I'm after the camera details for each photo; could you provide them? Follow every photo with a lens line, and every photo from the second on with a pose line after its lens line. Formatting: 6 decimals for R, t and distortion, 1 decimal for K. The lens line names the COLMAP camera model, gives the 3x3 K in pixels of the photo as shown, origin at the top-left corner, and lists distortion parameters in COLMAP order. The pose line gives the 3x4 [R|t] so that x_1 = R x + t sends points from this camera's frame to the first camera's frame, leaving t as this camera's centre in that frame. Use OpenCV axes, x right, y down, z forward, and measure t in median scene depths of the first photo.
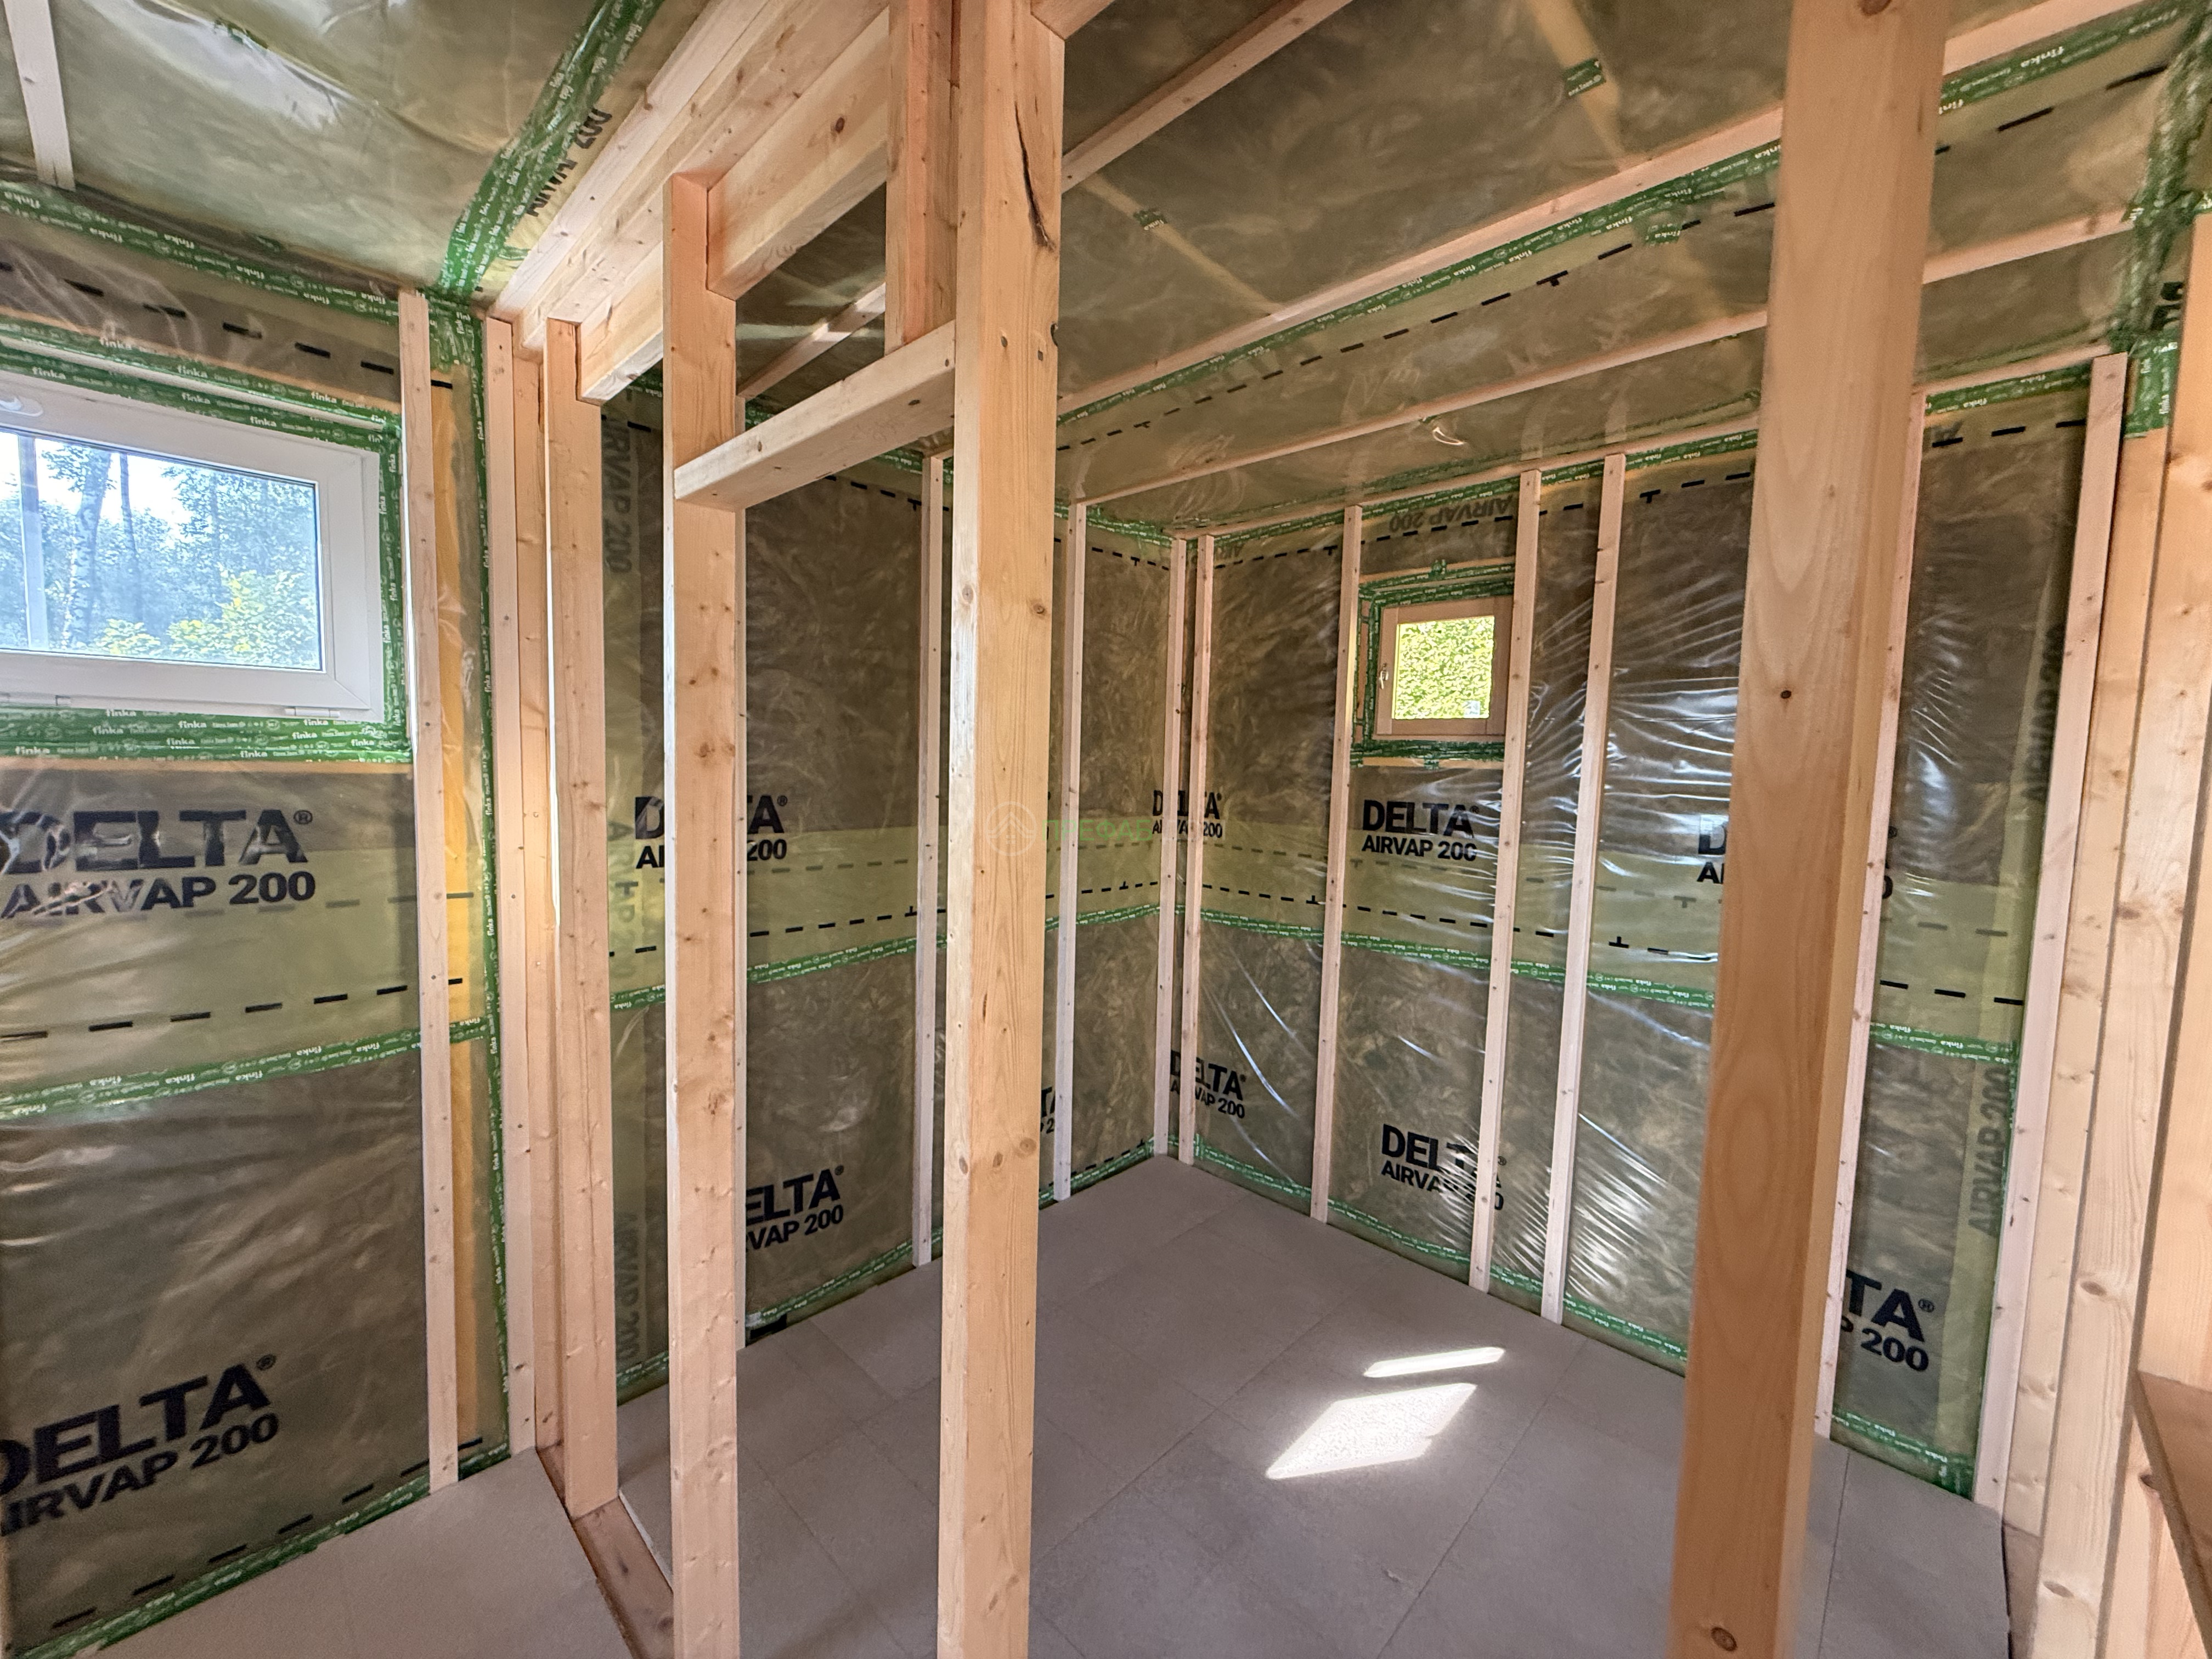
lens RADIAL K [[883.4, 0, 1098.4], [0, 883.4, 827.7], [0, 0, 1]] dist [0.001686, -0.000126]
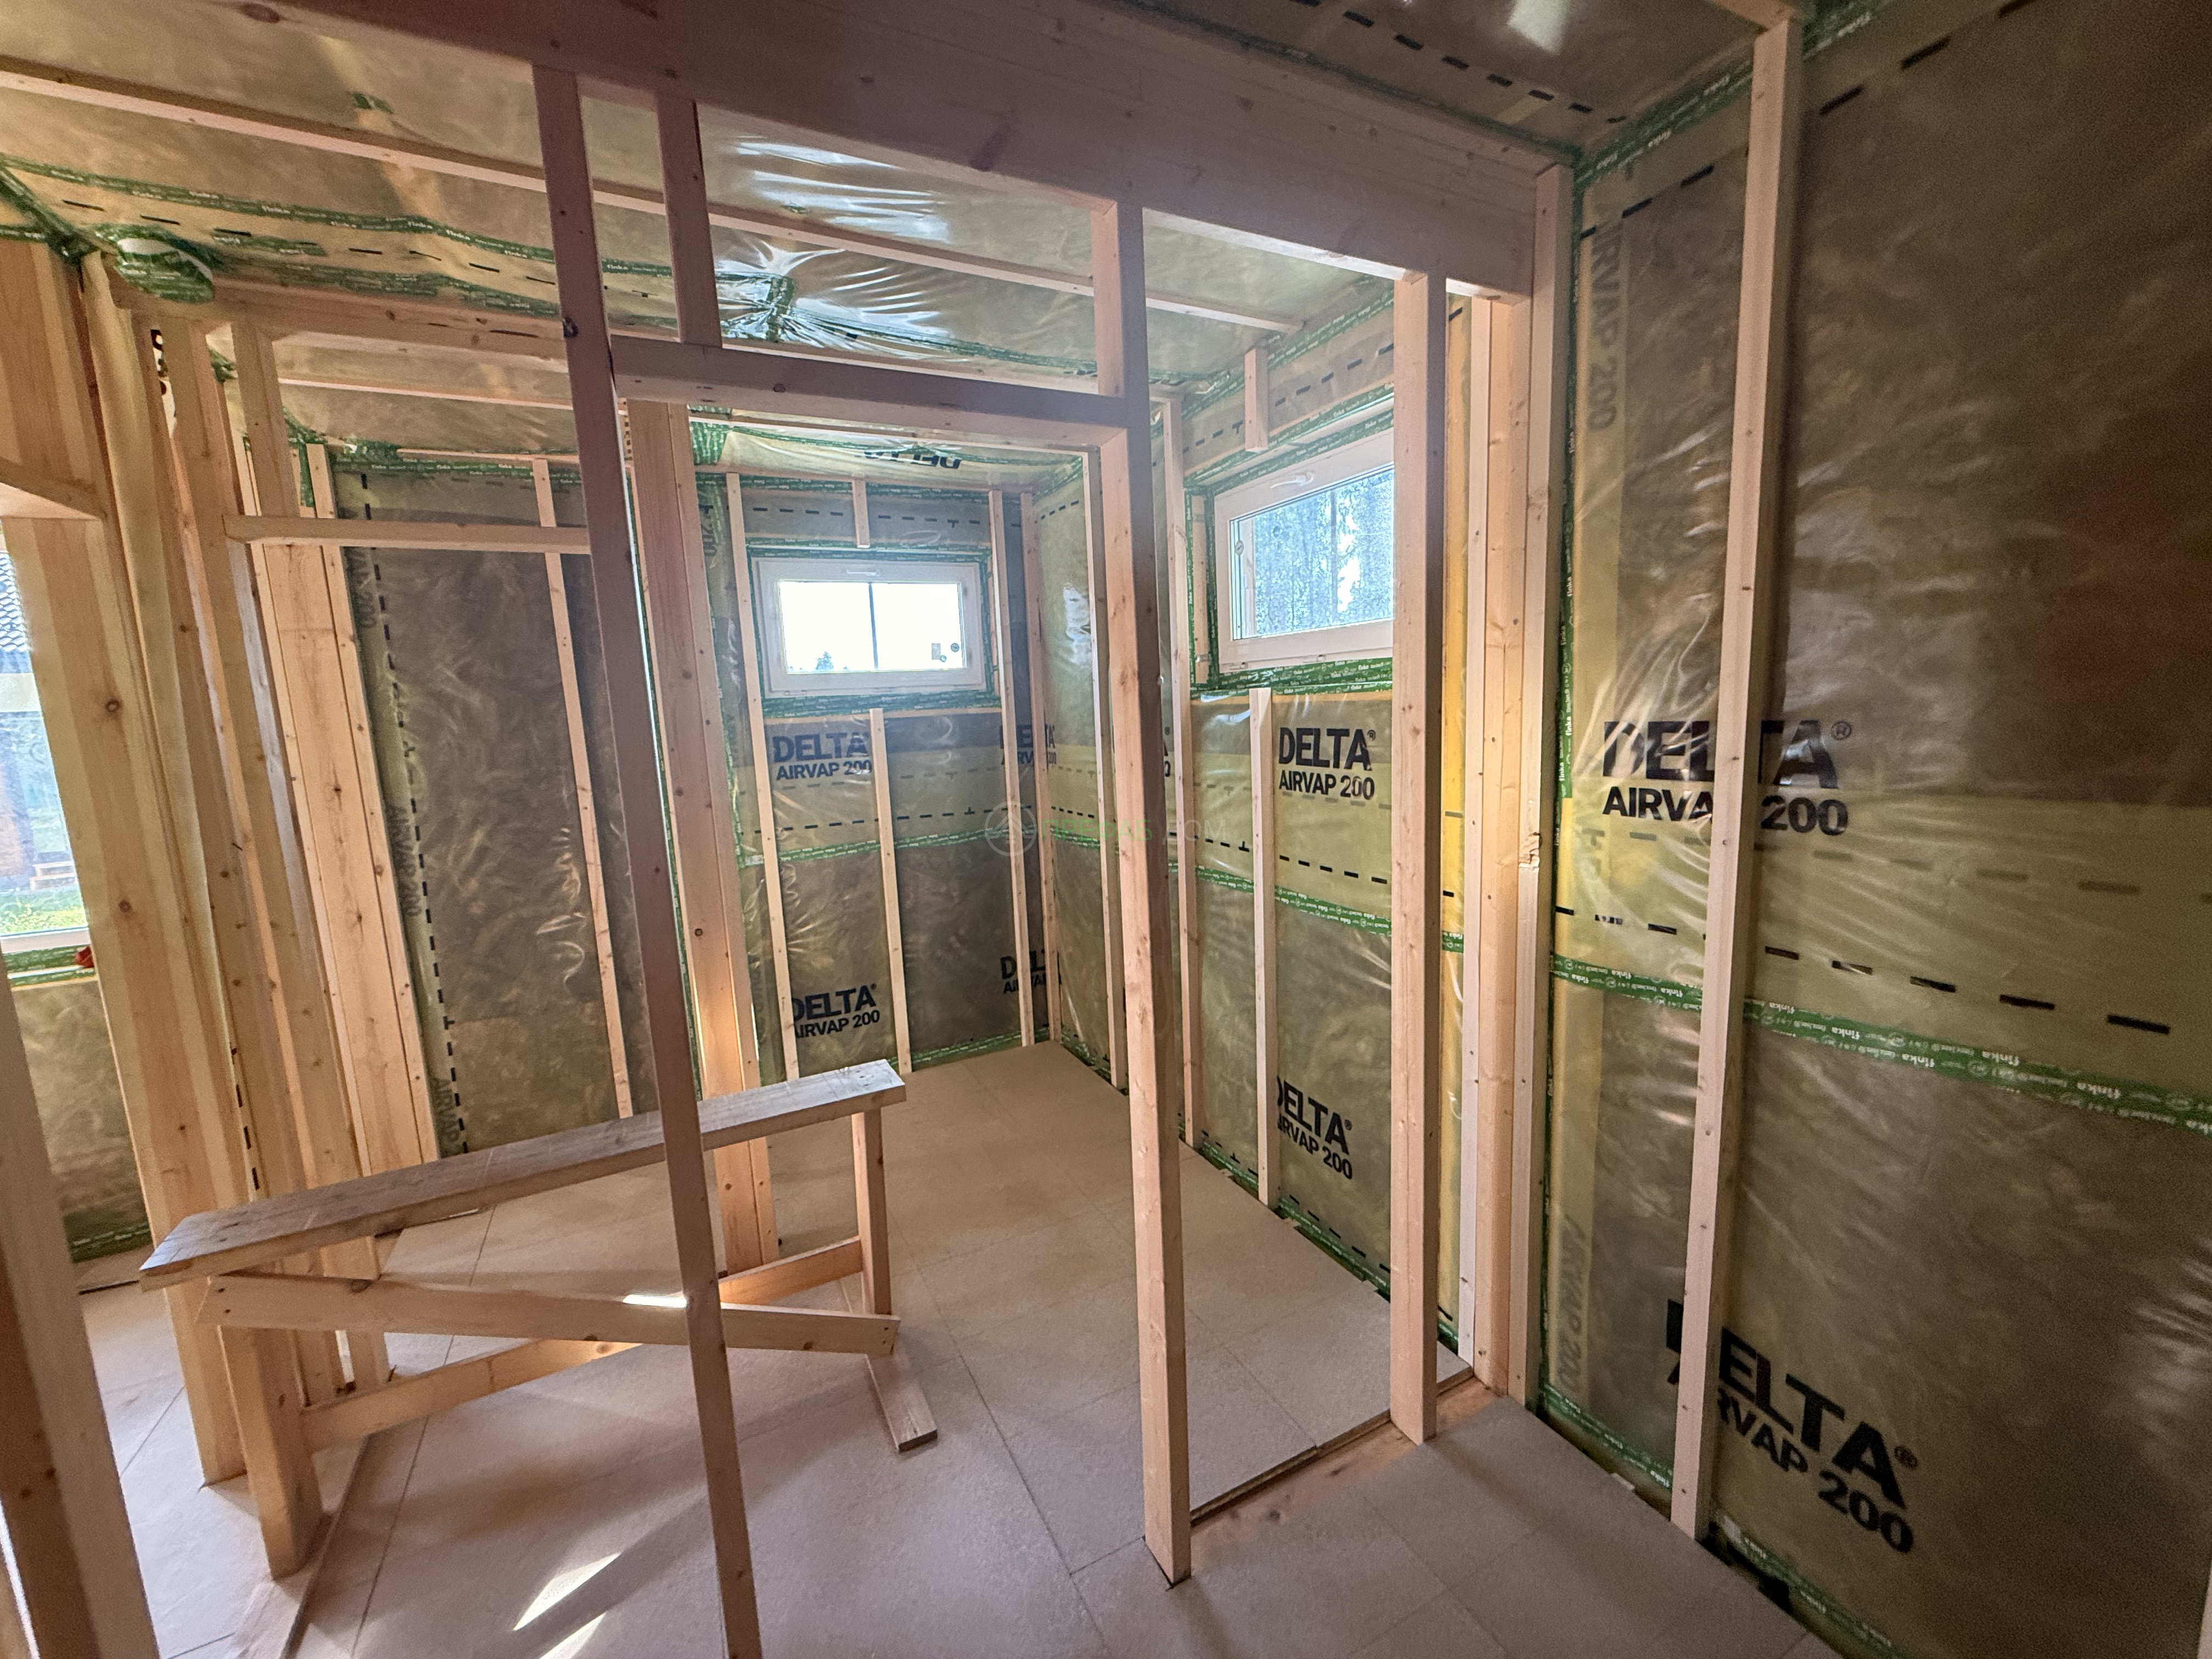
lens RADIAL K [[883.4, 0, 1095.3], [0, 883.4, 832.2], [0, 0, 1]] dist [0.001686, -0.000126]
pose [[-0.332947, 0.122893, -0.934903, 0.441205], [-0.035908, 0.989099, 0.142805, -0.040604], [0.942261, 0.081117, -0.324905, 1.023625]]
